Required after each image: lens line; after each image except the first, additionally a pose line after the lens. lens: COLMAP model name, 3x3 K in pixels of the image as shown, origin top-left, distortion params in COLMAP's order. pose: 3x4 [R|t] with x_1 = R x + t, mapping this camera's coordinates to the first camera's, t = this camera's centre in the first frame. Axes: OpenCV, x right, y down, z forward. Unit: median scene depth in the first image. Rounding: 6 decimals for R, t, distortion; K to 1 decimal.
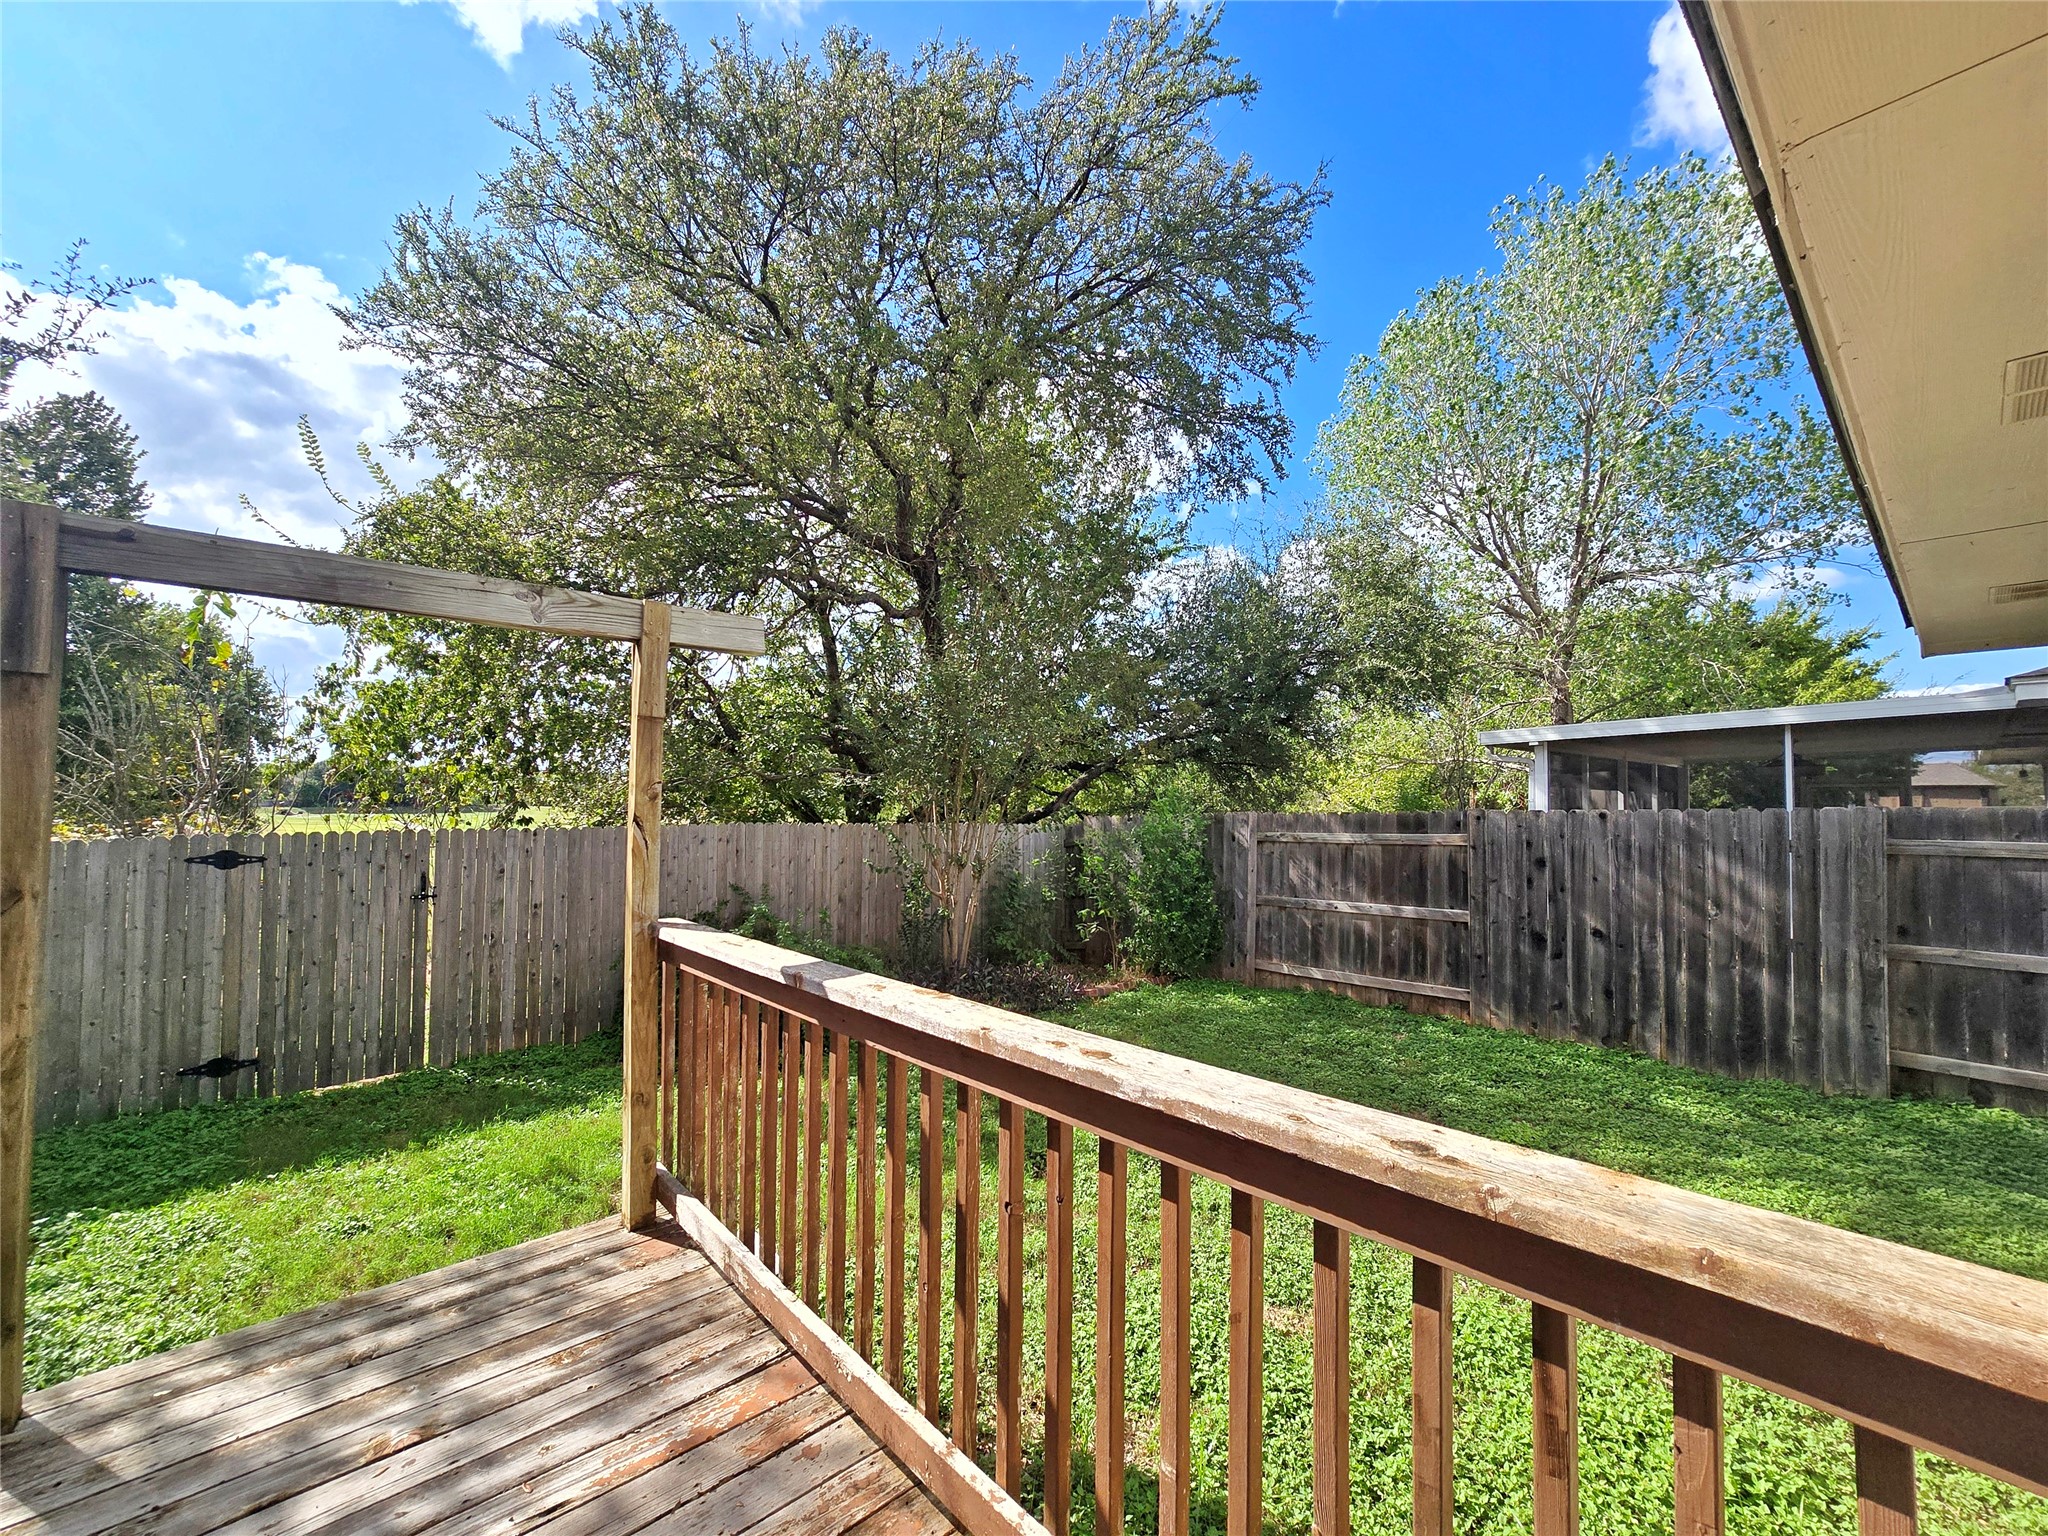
lens RADIAL K [[833.9, 0, 1038.1], [0, 833.9, 759.5], [0, 0, 1]] dist [-0.004915, 0.001348]
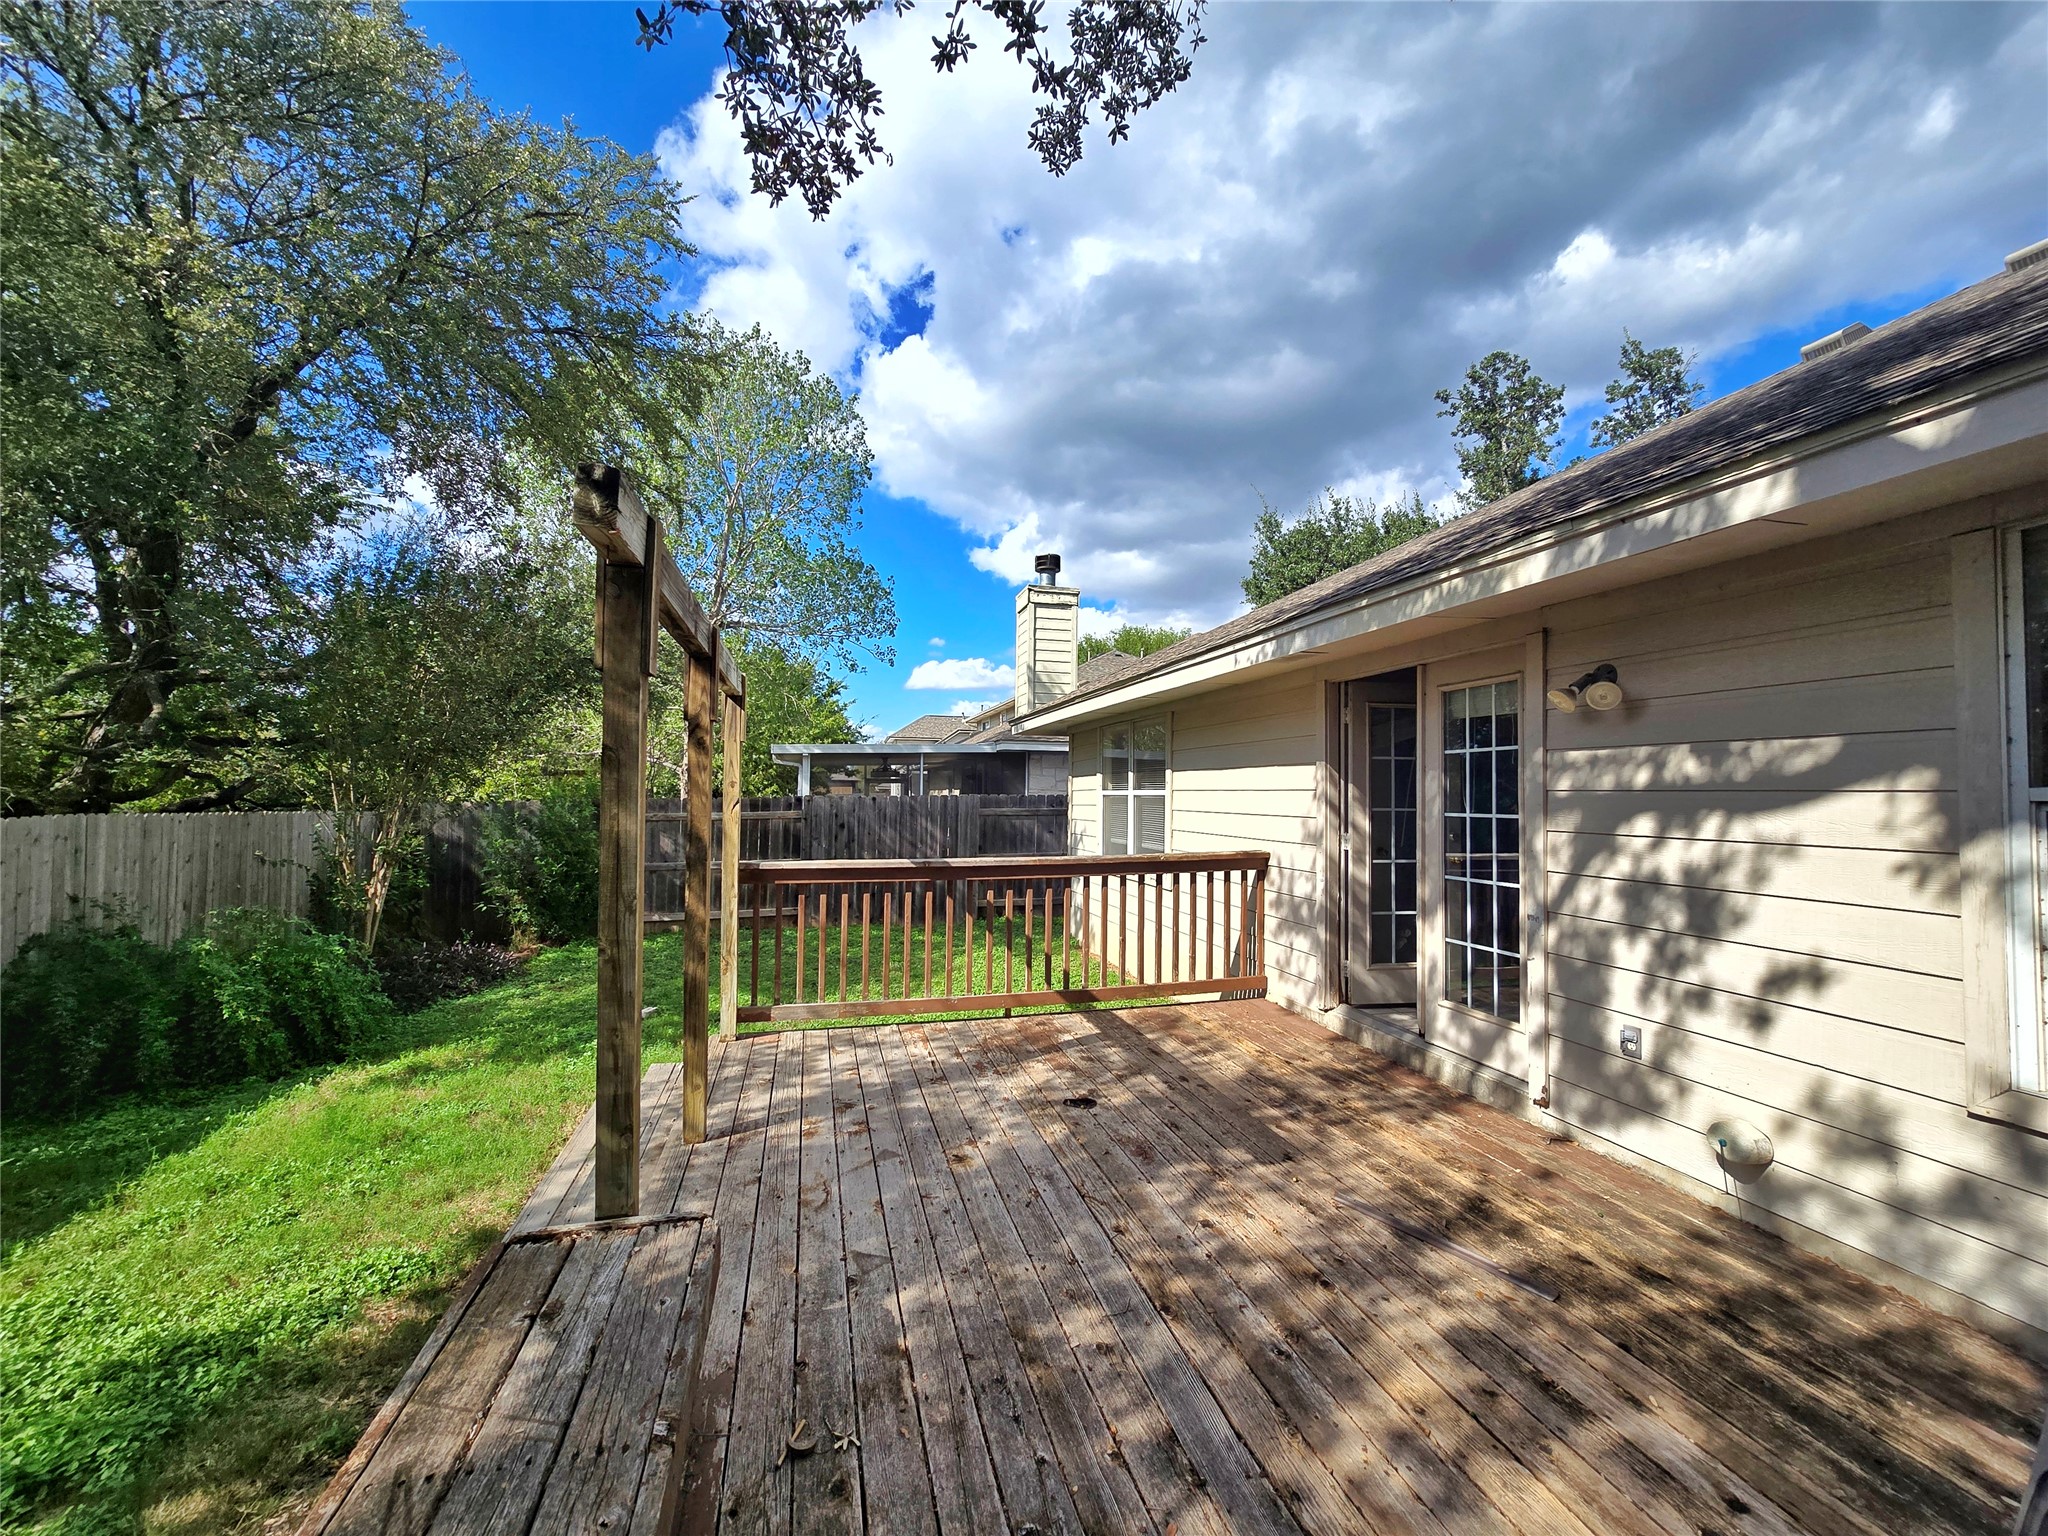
lens RADIAL K [[833.9, 0, 1033.6], [0, 833.9, 764.5], [0, 0, 1]] dist [-0.004915, 0.001348]
pose [[0.451068, 0.032577, 0.891895, -0.928349], [-0.052168, 0.998587, -0.010090, -0.007688], [-0.890964, -0.041977, 0.452130, -0.153869]]
